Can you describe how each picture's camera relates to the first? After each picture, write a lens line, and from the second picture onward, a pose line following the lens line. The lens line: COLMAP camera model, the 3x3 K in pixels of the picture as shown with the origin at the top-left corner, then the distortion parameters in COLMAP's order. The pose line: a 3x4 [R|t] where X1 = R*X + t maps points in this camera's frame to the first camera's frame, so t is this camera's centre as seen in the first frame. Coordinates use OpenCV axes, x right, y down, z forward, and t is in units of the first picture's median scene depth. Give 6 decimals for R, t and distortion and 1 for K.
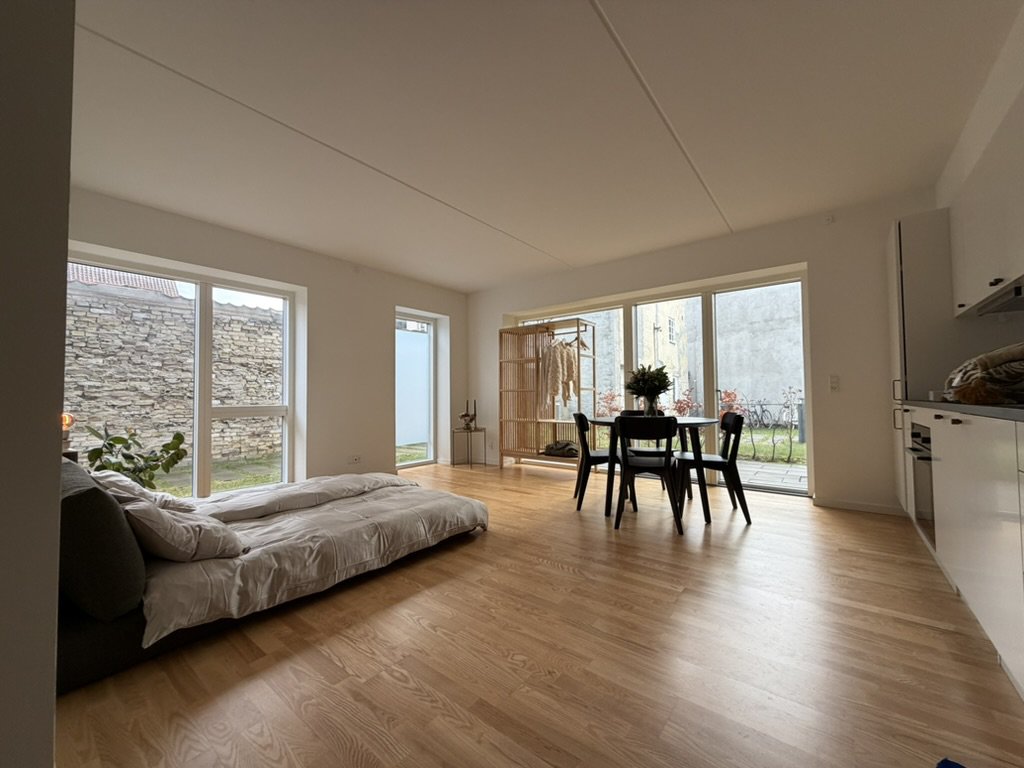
lens RADIAL K [[406.9, 0, 509.3], [0, 406.9, 382.7], [0, 0, 1]] dist [-0.000898, 0.000468]
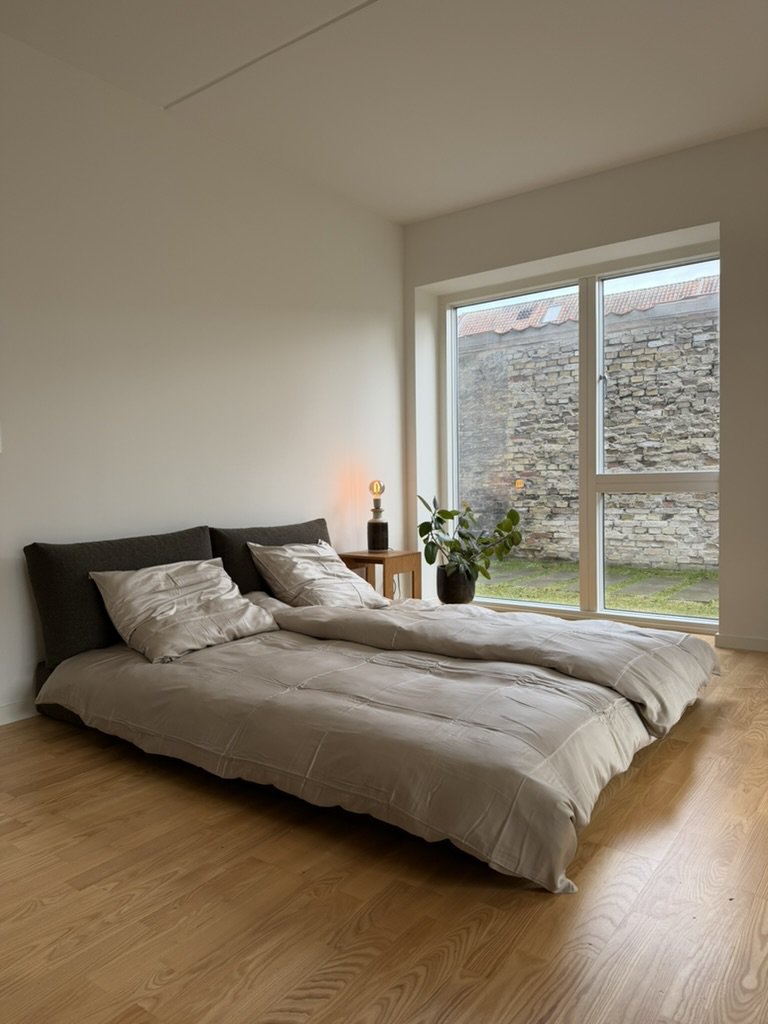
lens RADIAL K [[711.2, 0, 379.1], [0, 711.2, 520.1], [0, 0, 1]] dist [0.059249, -0.089246]
pose [[0.023793, 0.064985, -0.997603, 0.426858], [0.054345, 0.996325, 0.066198, 0.040375], [0.998239, -0.055789, 0.020174, 0.703334]]
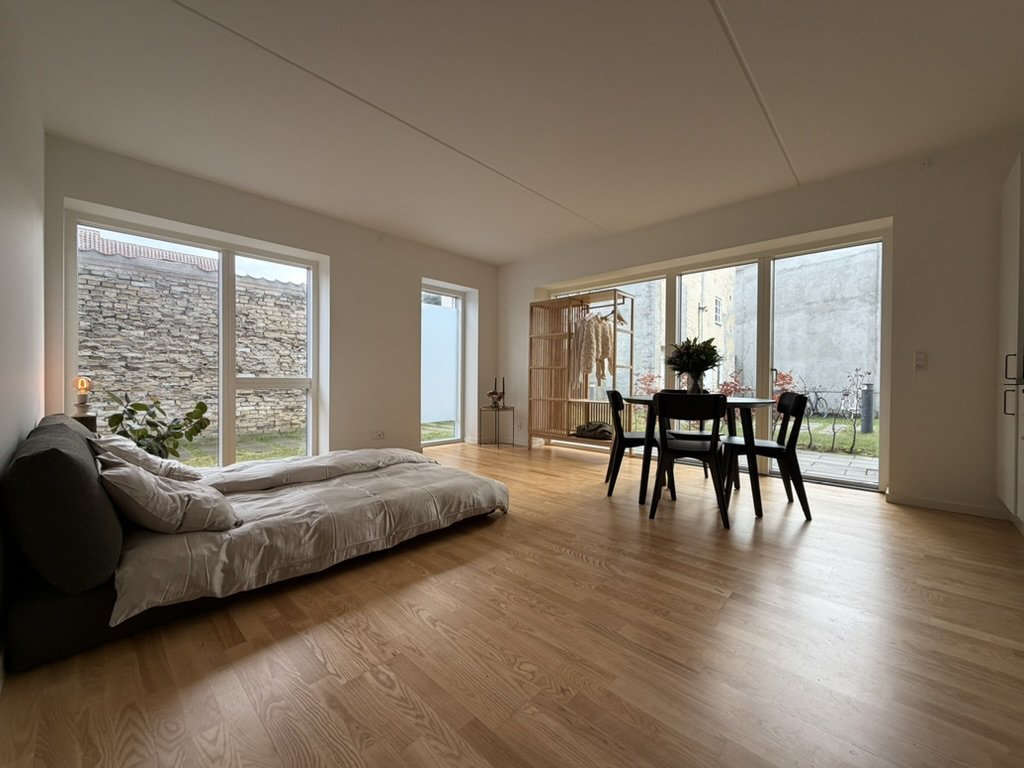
lens RADIAL K [[406.9, 0, 509.3], [0, 406.9, 382.7], [0, 0, 1]] dist [-0.000898, 0.000468]
pose [[0.995978, 0.018160, -0.087734, 0.021361], [-0.014580, 0.999042, 0.041272, 0.024283], [0.088400, -0.039827, 0.995289, 0.080262]]
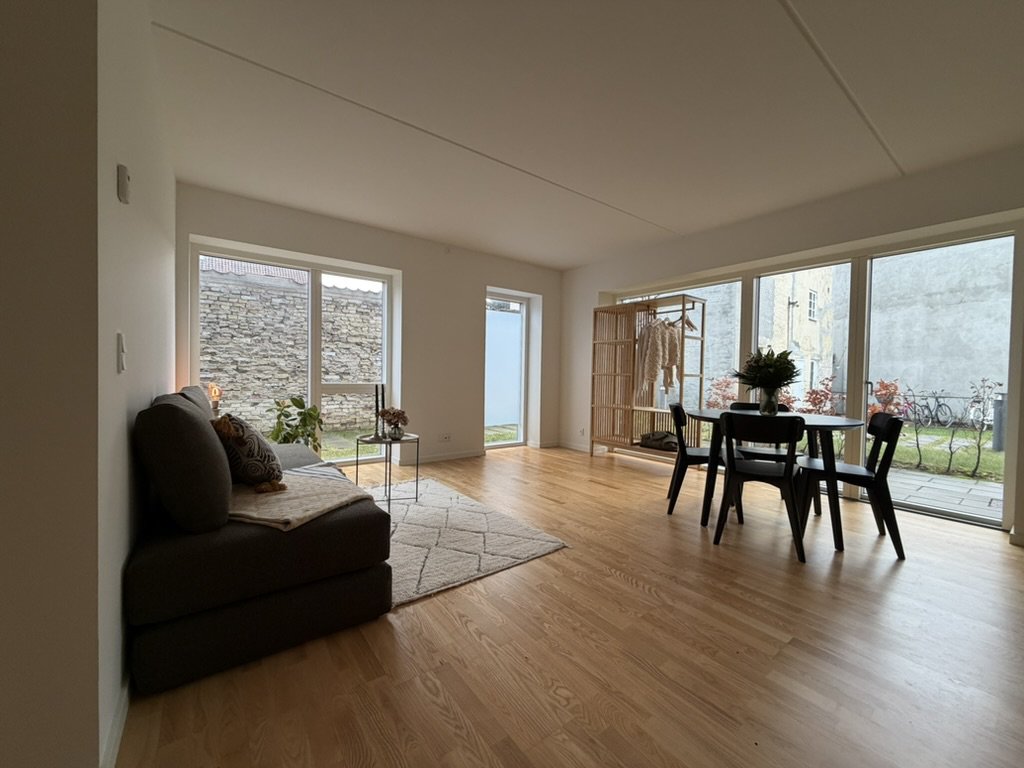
lens RADIAL K [[406.9, 0, 509.2], [0, 406.9, 382.9], [0, 0, 1]] dist [-0.000898, 0.000468]
pose [[0.966437, 0.031836, -0.254922, 0.048730], [-0.018225, 0.998288, 0.055580, -0.014140], [0.256255, -0.049068, 0.965363, 0.069595]]
